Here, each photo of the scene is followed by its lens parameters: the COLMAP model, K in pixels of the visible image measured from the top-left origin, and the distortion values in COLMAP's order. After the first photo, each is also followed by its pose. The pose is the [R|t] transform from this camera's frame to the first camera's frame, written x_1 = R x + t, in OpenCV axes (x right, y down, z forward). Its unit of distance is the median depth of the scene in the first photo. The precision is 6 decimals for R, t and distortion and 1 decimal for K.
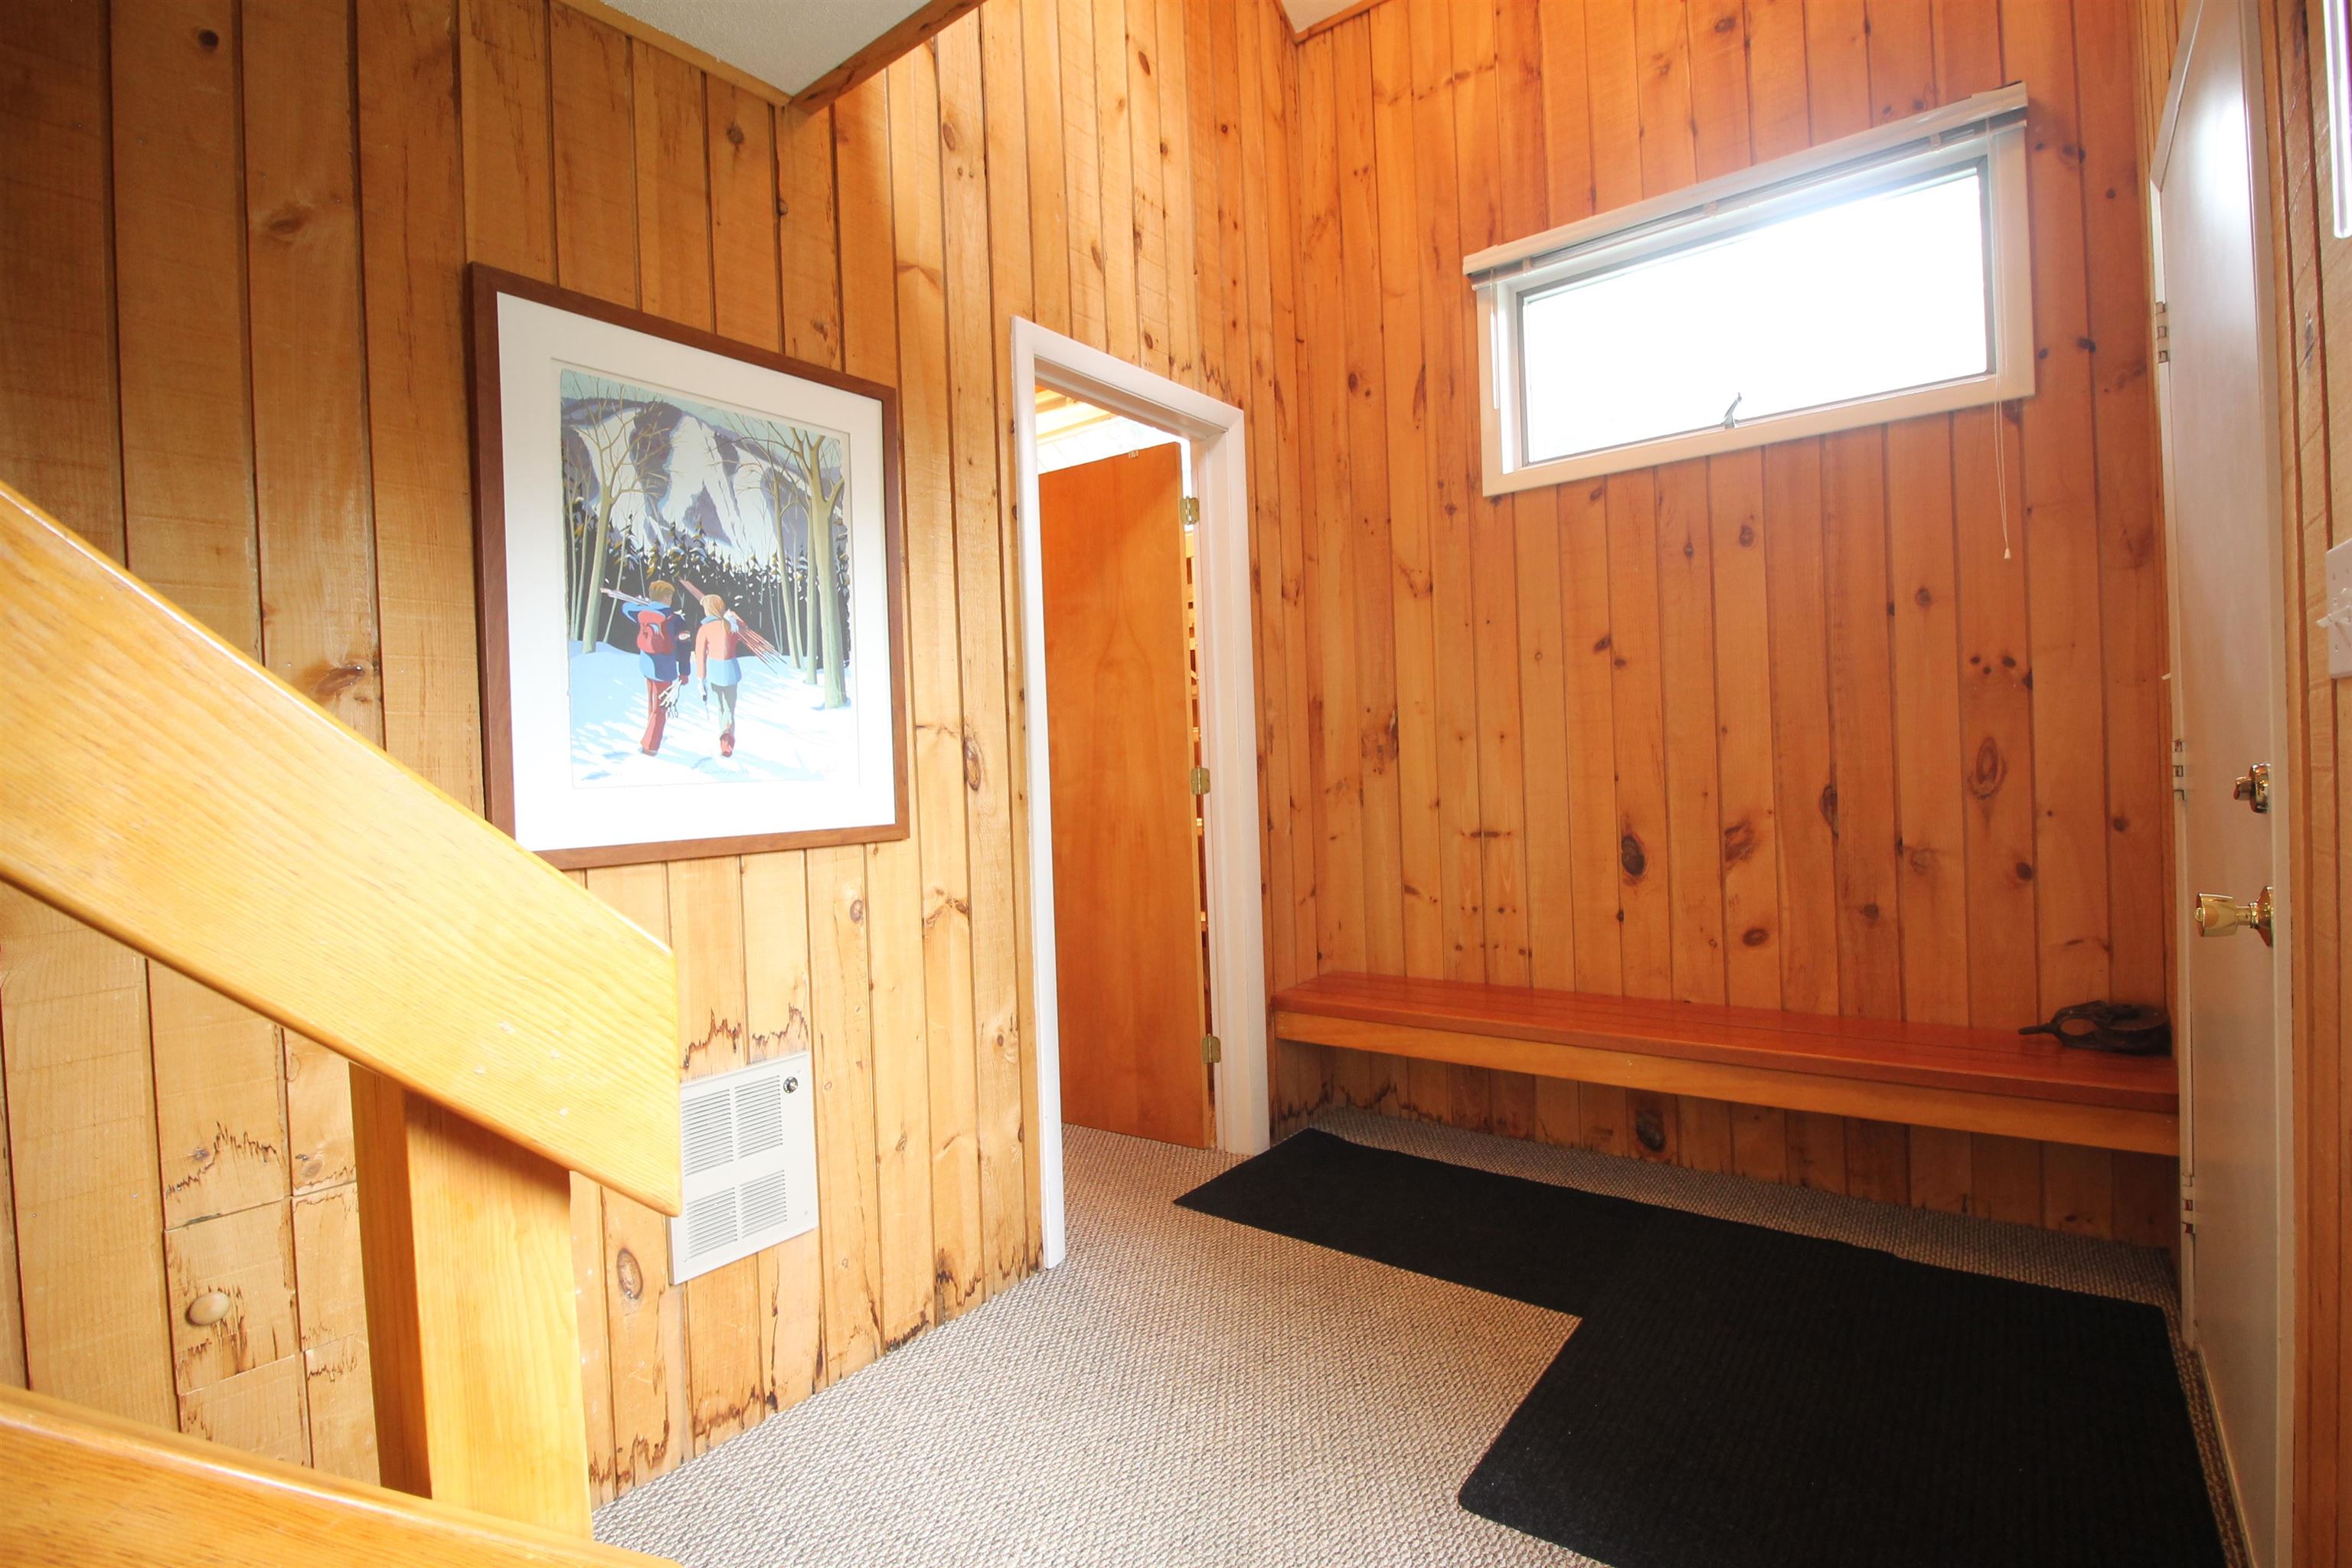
lens RADIAL K [[1102.3, 0, 1187.0], [0, 1102.3, 779.1], [0, 0, 1]] dist [-0.004592, -0.008381]
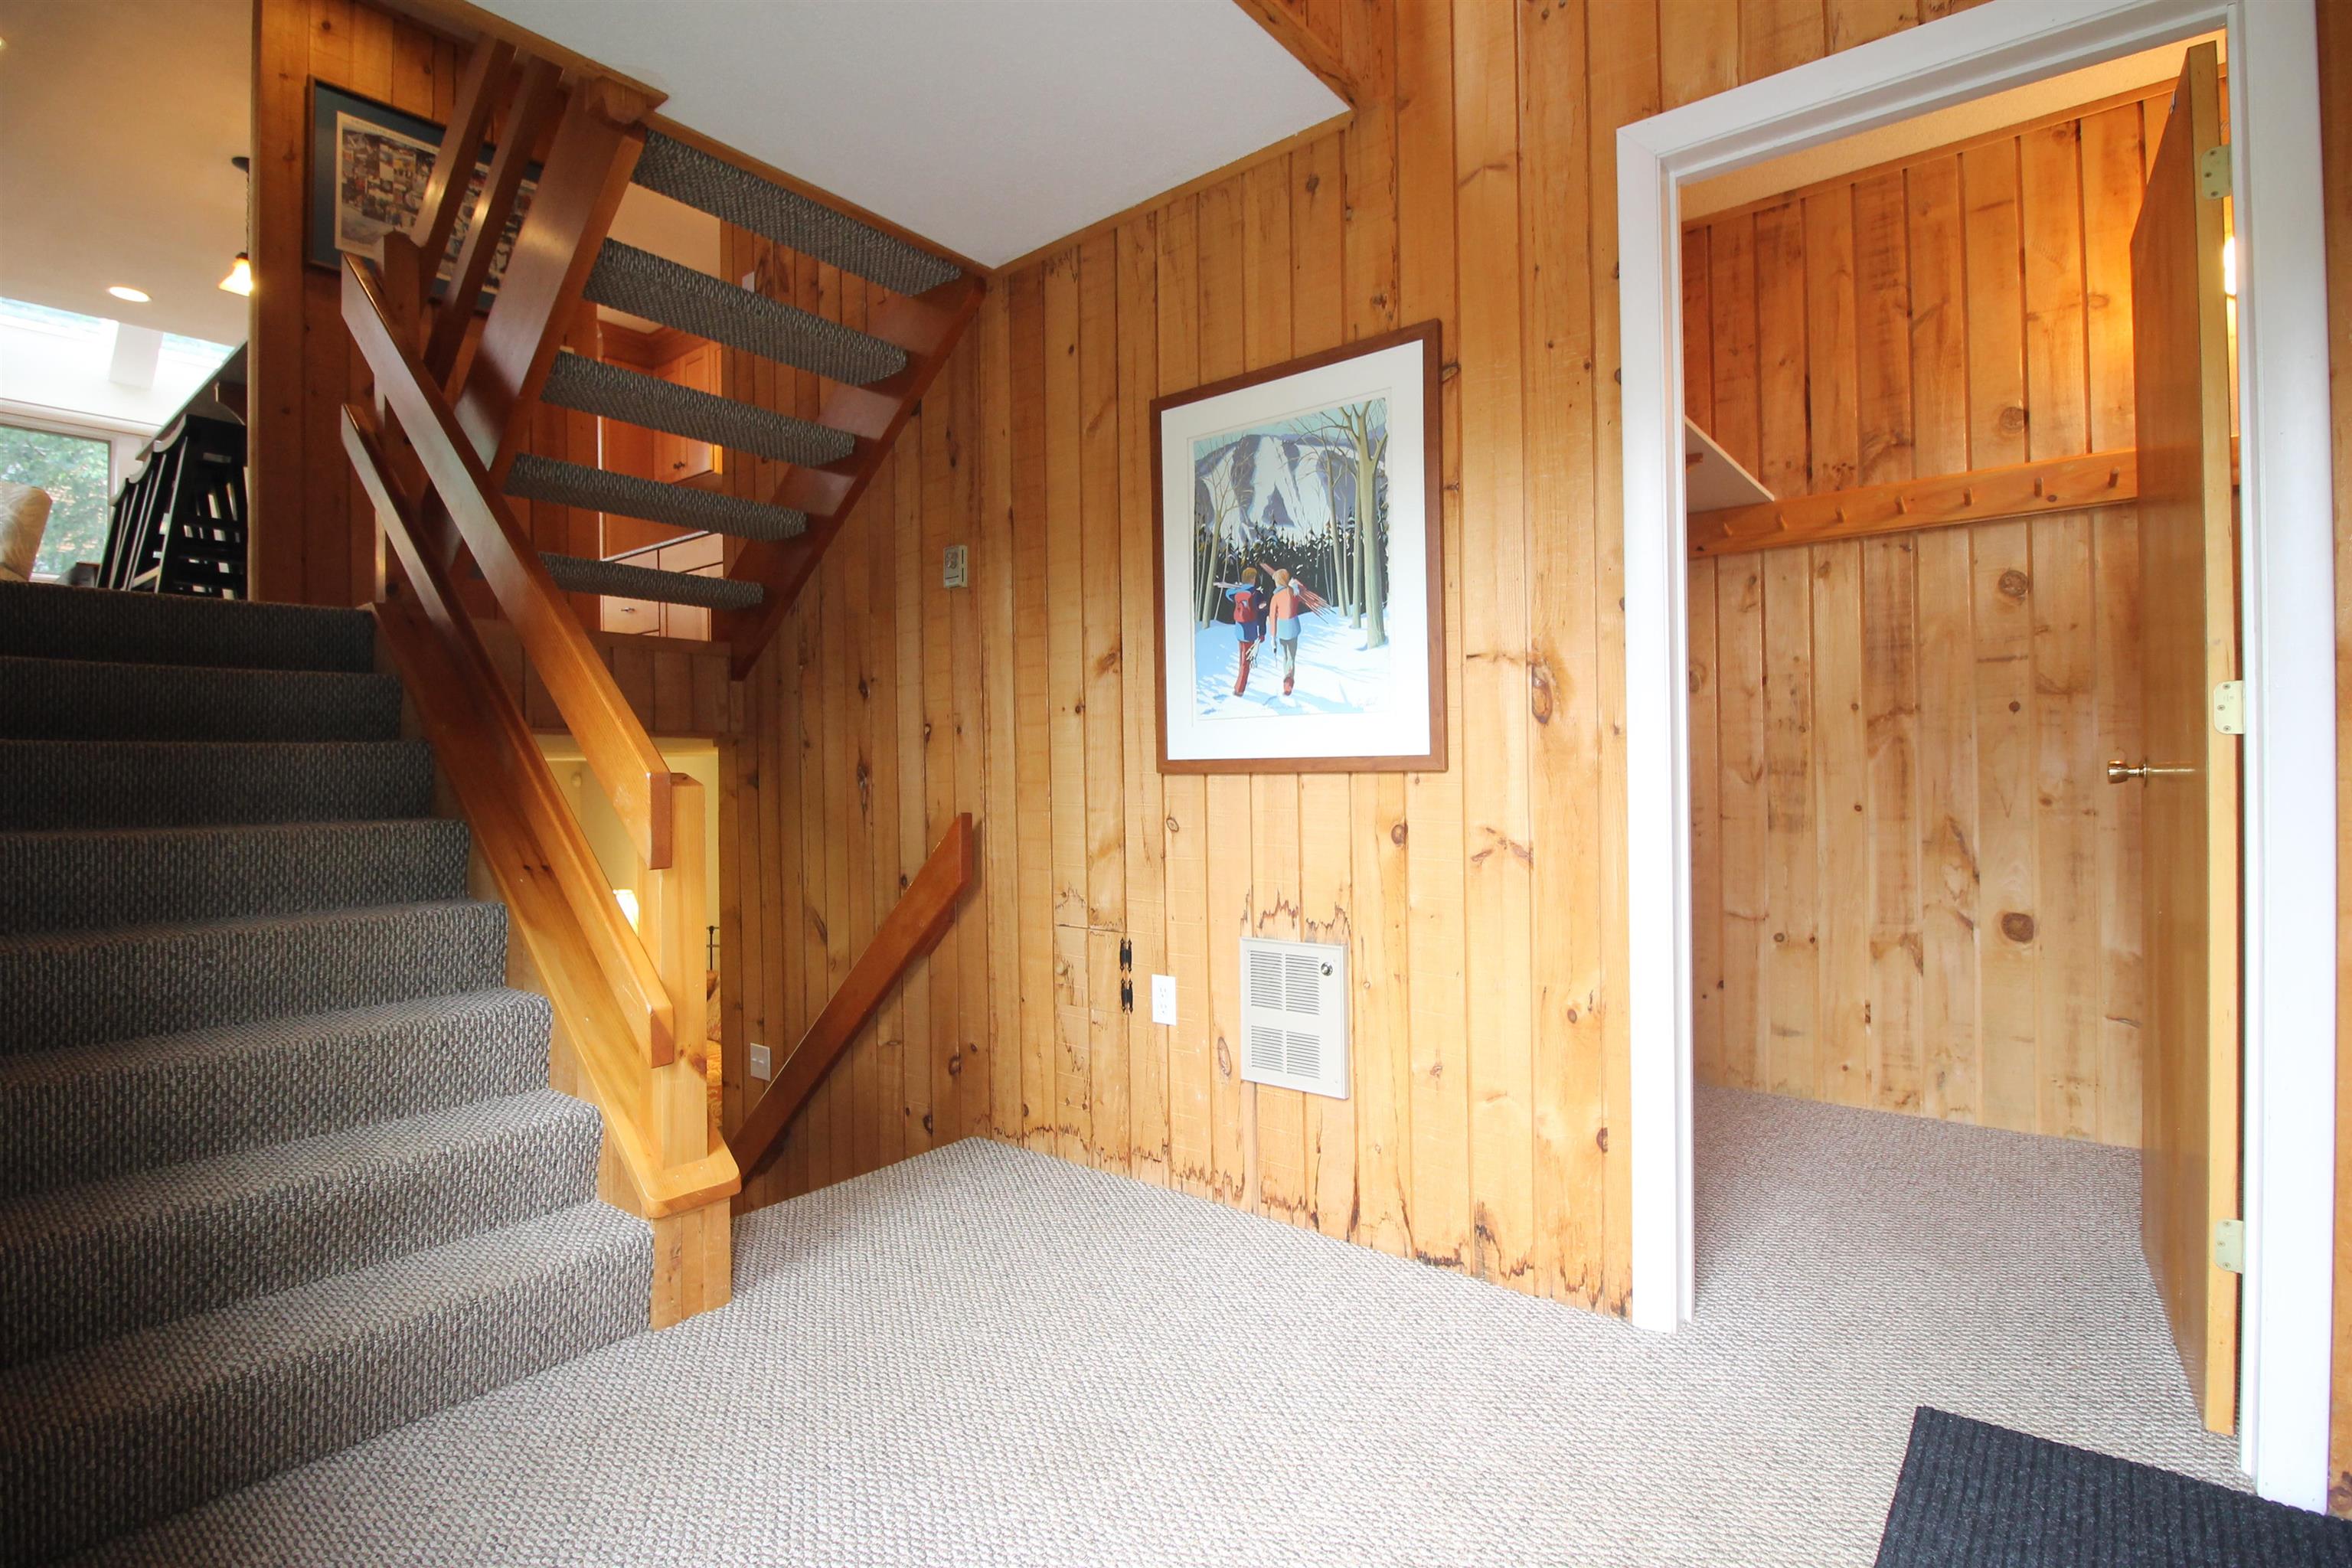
lens RADIAL K [[1102.3, 0, 1195.4], [0, 1102.3, 773.2], [0, 0, 1]] dist [-0.004592, -0.008381]
pose [[-0.010623, 0.040514, -0.999122, 0.855586], [0.001651, 0.999178, 0.040499, 0.017837], [0.999942, -0.001219, -0.010681, 0.903537]]
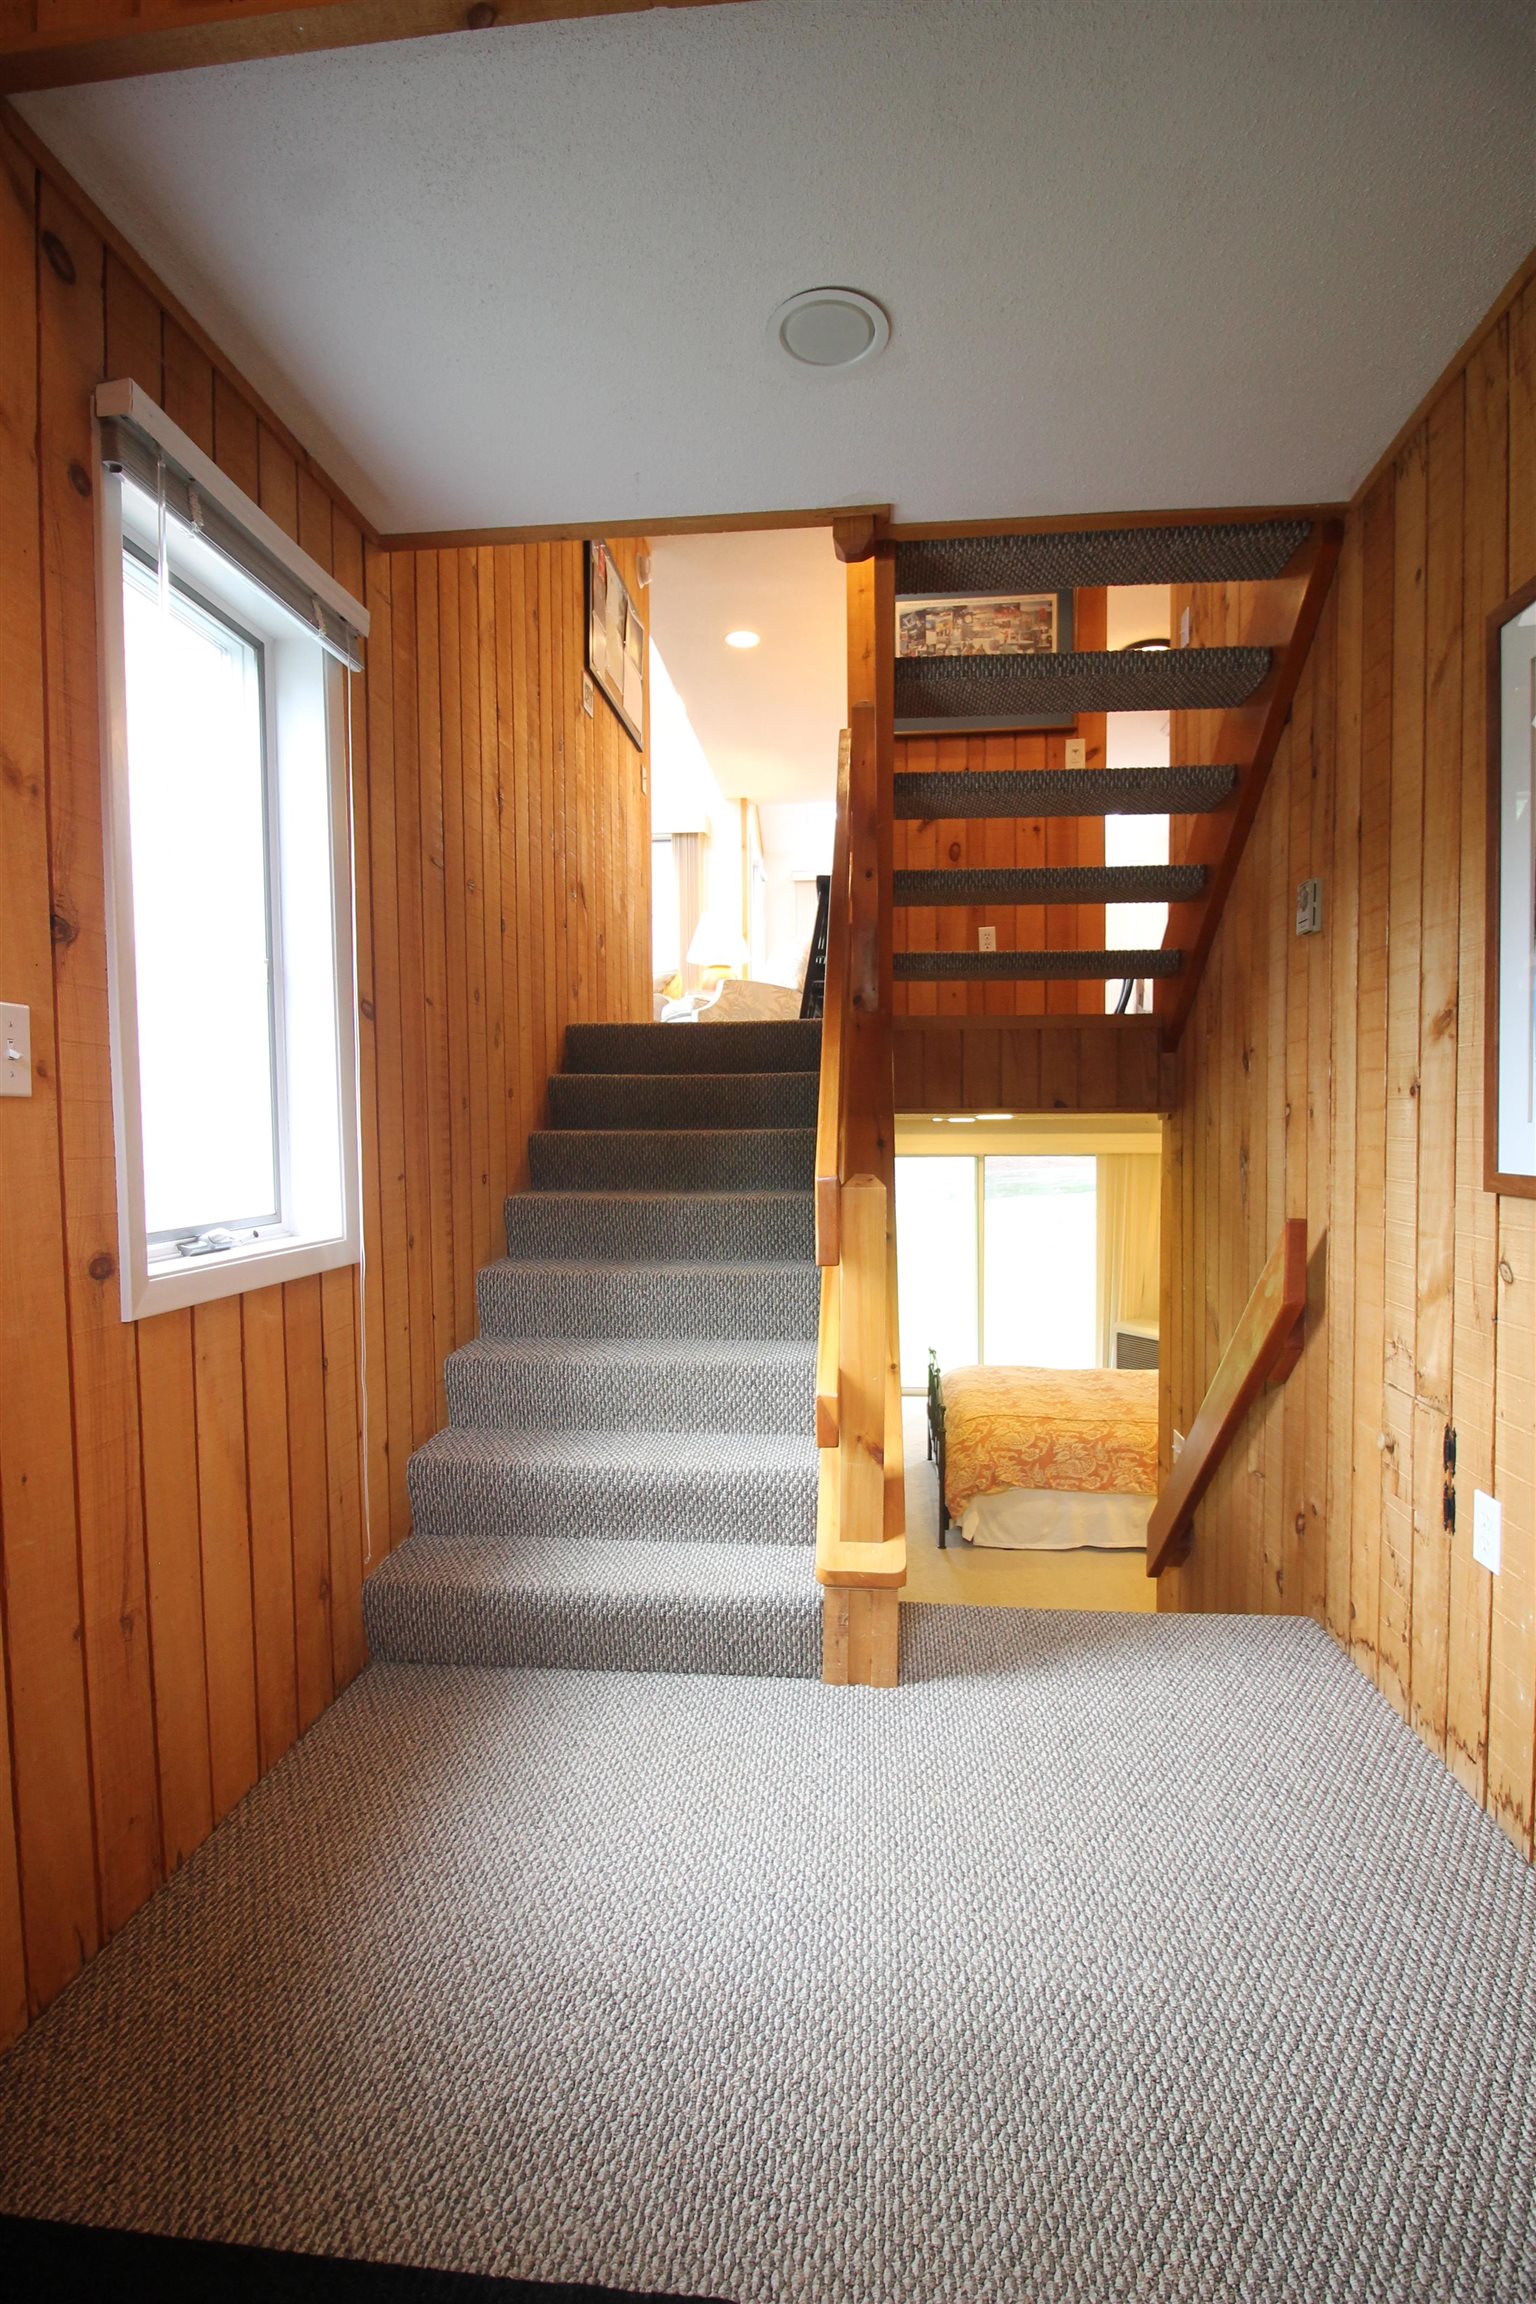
lens RADIAL K [[1079.8, 0, 775.5], [0, 1079.8, 1169.8], [0, 0, 1]] dist [-0.004592, -0.008381]
pose [[-0.845462, 0.068369, -0.529640, 0.438267], [0.033593, 0.996616, 0.075026, -0.030593], [0.532977, 0.045640, -0.844898, 1.278696]]
